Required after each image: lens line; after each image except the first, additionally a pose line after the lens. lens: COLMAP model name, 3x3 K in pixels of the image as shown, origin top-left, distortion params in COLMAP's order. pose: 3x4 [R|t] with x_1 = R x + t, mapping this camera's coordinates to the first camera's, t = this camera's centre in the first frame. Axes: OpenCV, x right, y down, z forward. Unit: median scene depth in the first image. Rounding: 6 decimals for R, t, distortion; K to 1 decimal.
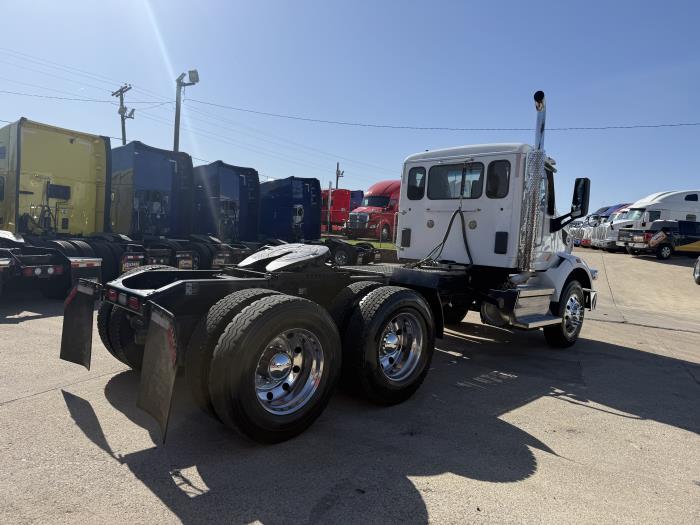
lens RADIAL K [[483.7, 0, 352.9], [0, 483.7, 263.3], [0, 0, 1]] dist [0.080623, -0.109488]
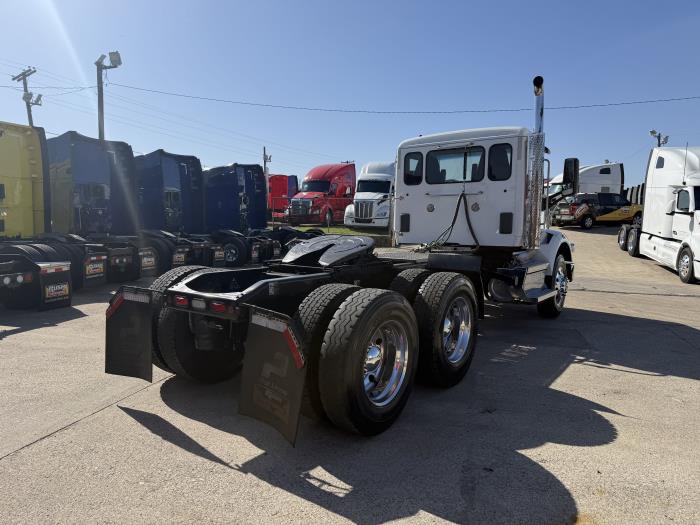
lens RADIAL K [[485.7, 0, 354.1], [0, 485.7, 262.8], [0, 0, 1]] dist [0.070912, -0.091763]
pose [[0.985808, -0.063843, 0.155266, -0.178174], [0.058855, 0.997598, 0.036518, -0.014083], [-0.157225, -0.026861, 0.987197, 0.008465]]
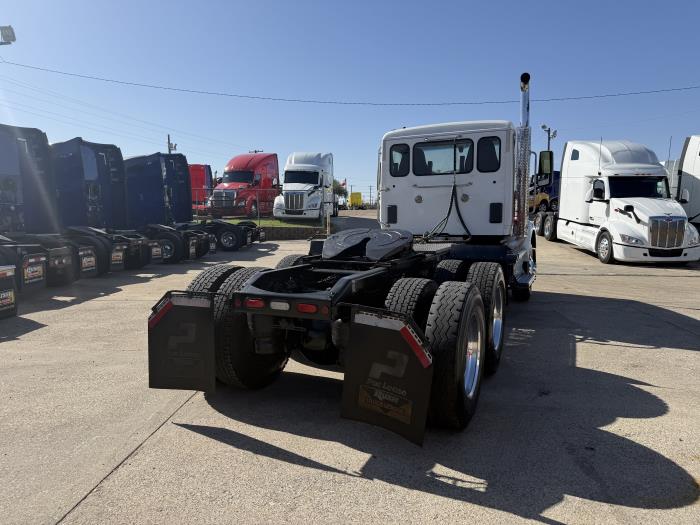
lens RADIAL K [[485.7, 0, 354.1], [0, 485.7, 262.8], [0, 0, 1]] dist [0.070912, -0.091763]
pose [[0.935454, -0.102043, 0.338398, -0.359891], [0.083428, 0.994112, 0.069146, -0.031934], [-0.343462, -0.036451, 0.938459, 0.069759]]
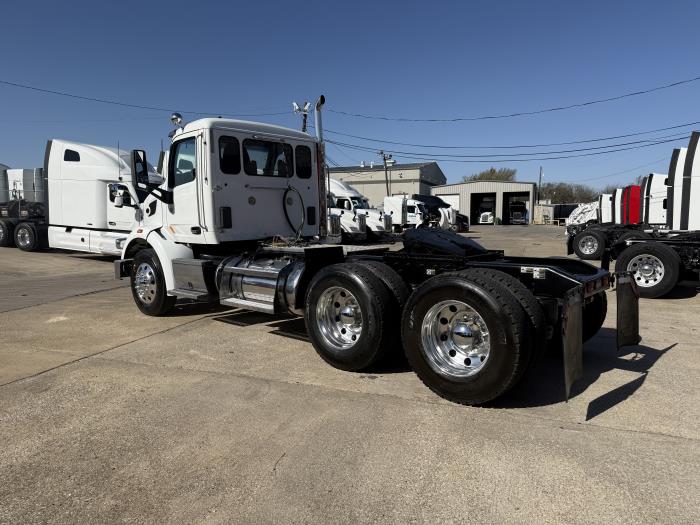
lens RADIAL K [[487.6, 0, 353.3], [0, 487.6, 267.2], [0, 0, 1]] dist [0.079094, -0.101477]
pose [[-0.059720, -0.170553, 0.983537, -0.879577], [0.067463, 0.982353, 0.174445, -0.115733], [-0.995933, 0.076770, -0.047160, 0.916328]]
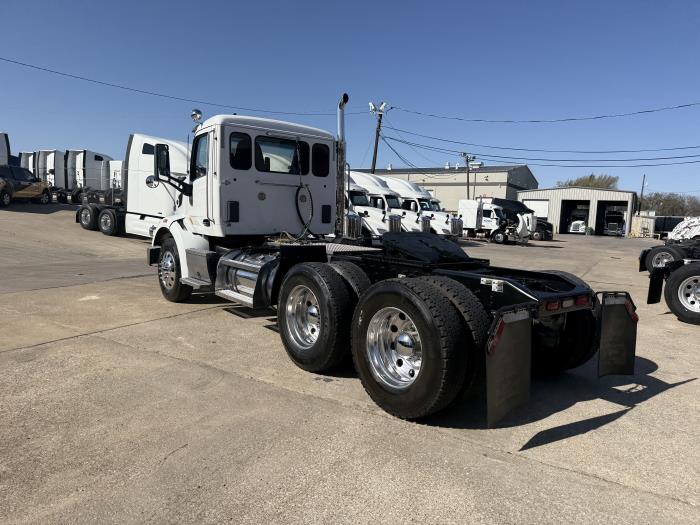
lens RADIAL K [[487.6, 0, 353.3], [0, 487.6, 267.2], [0, 0, 1]] dist [0.079094, -0.101477]
pose [[0.116776, -0.168007, 0.978845, -0.861131], [0.031039, 0.985724, 0.165484, -0.105702], [-0.992673, 0.011058, 0.120323, 0.749509]]
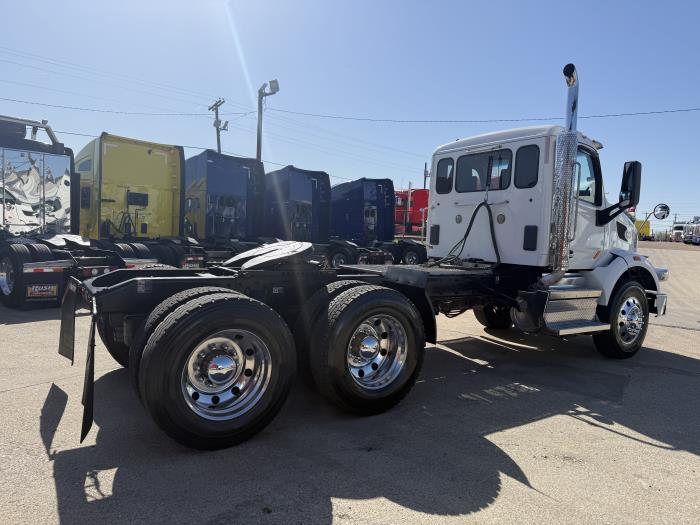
lens RADIAL K [[484.3, 0, 354.5], [0, 484.3, 260.4], [0, 0, 1]] dist [0.076043, -0.094538]
pose [[0.980855, -0.006196, -0.194641, 0.155541], [0.004119, 0.999930, -0.011074, 0.006866], [0.194696, 0.010060, 0.980812, 0.062387]]
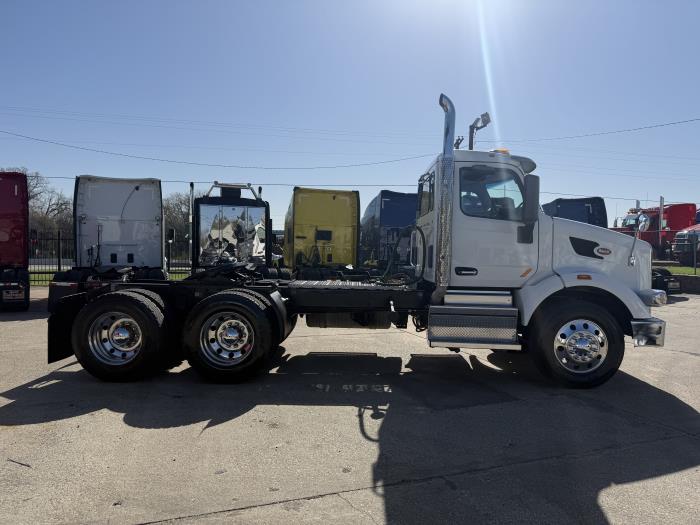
lens RADIAL K [[483.7, 0, 352.9], [0, 483.7, 263.3], [0, 0, 1]] dist [0.080623, -0.109488]
pose [[0.699250, -0.031847, -0.714168, 0.830495], [-0.018493, 0.997867, -0.062605, 0.031930], [0.714638, 0.056984, 0.697169, 0.219486]]
